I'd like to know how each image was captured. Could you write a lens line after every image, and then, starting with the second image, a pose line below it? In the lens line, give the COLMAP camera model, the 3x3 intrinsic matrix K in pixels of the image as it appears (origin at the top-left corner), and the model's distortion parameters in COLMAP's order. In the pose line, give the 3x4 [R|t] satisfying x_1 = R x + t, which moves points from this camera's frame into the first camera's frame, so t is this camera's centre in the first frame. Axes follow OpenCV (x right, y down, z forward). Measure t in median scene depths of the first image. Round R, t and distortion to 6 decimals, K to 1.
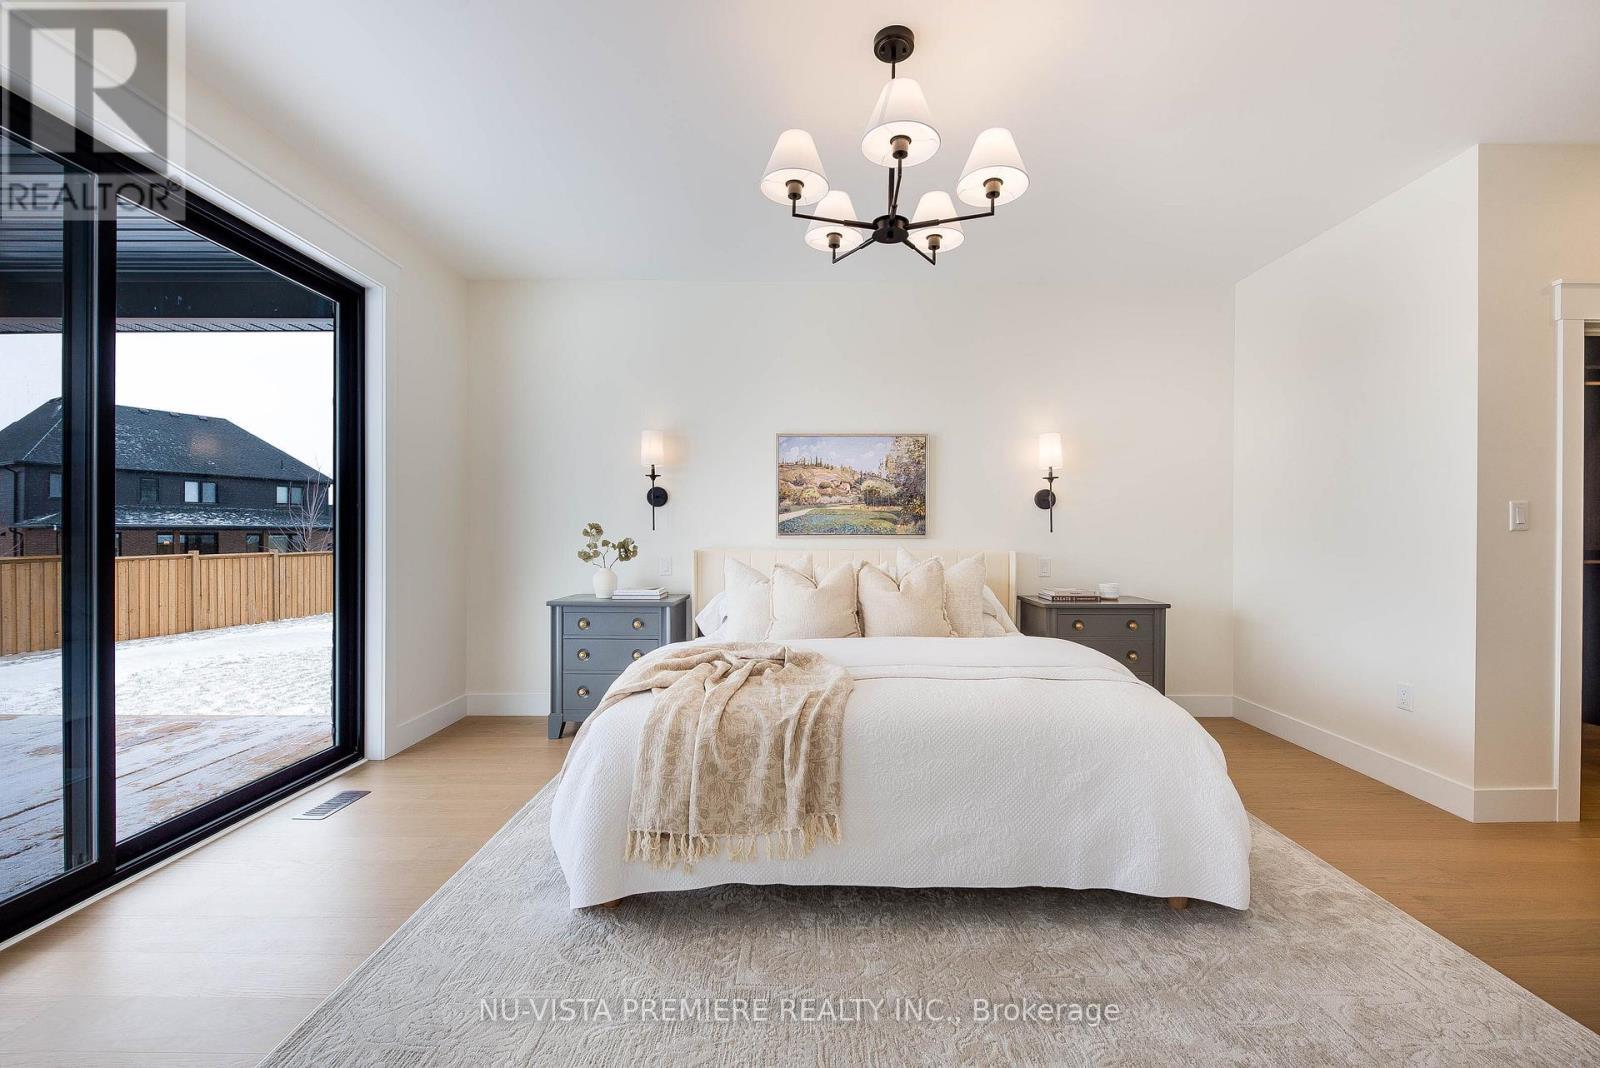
lens RADIAL K [[631.6, 0, 806.7], [0, 631.6, 536.2], [0, 0, 1]] dist [-0.004383, -0.000601]
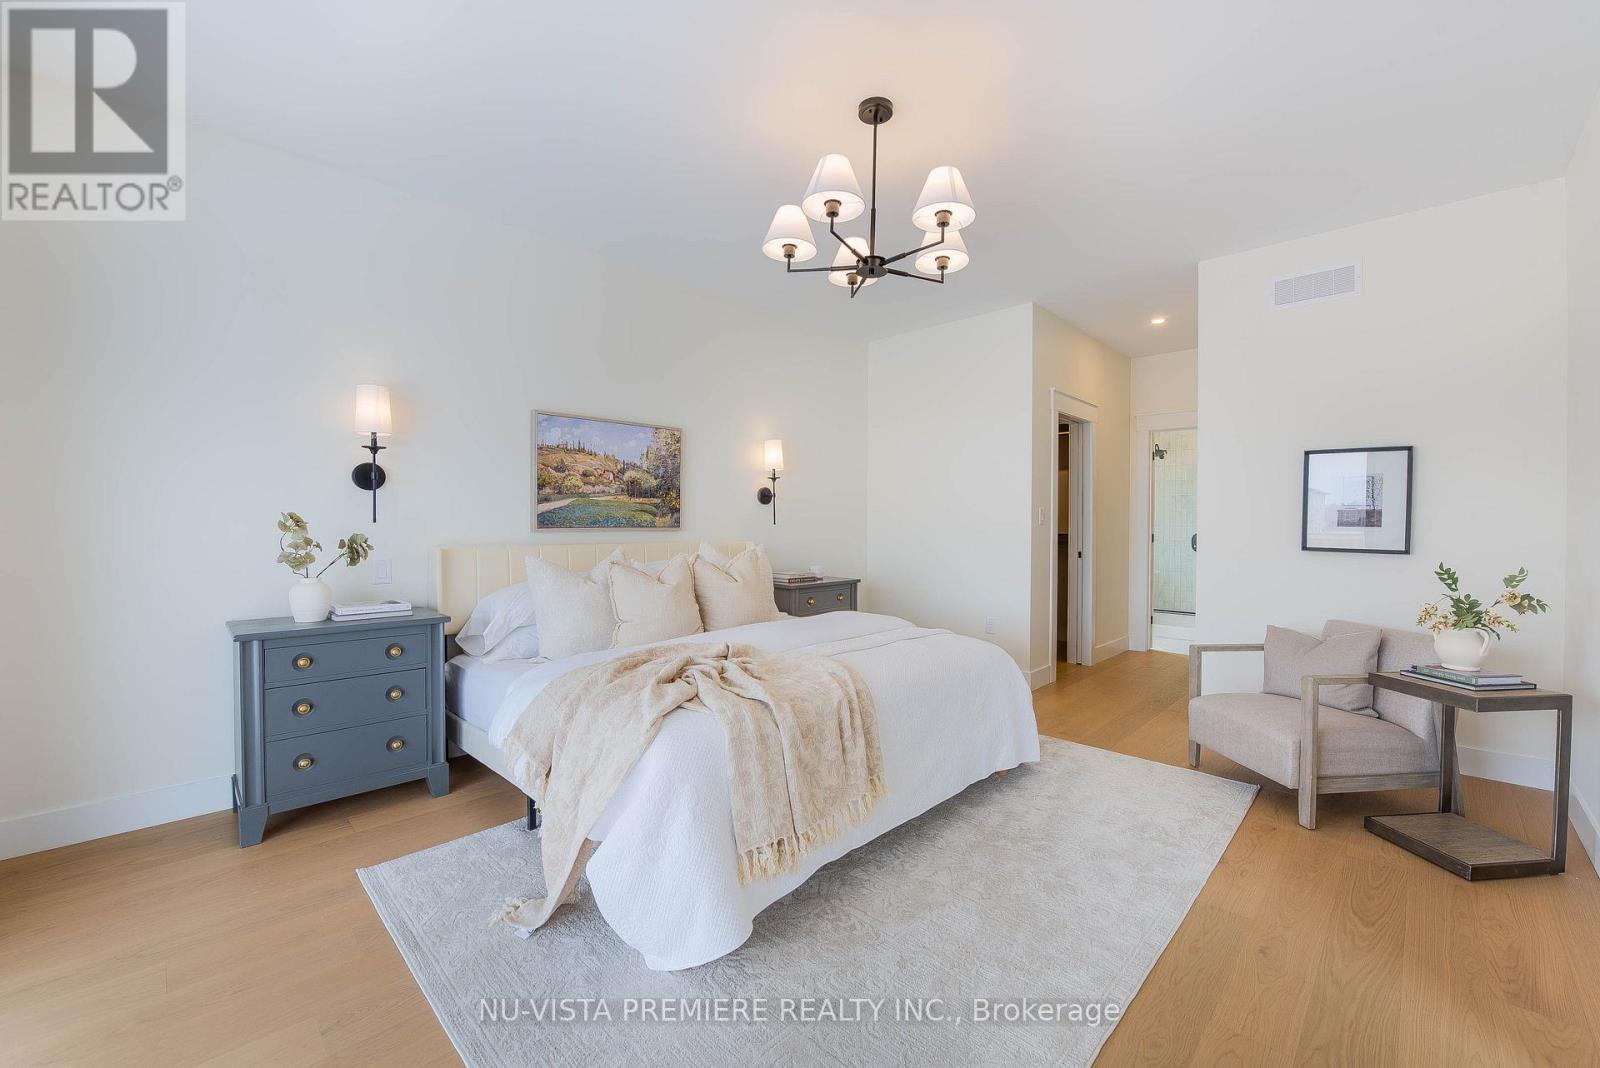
lens RADIAL K [[631.6, 0, 808.6], [0, 631.6, 535.0], [0, 0, 1]] dist [-0.004383, -0.000601]
pose [[0.705832, -0.012369, 0.708272, -0.393201], [0.000501, 0.999856, 0.016962, -0.006712], [-0.708379, -0.011618, 0.705736, 0.129325]]
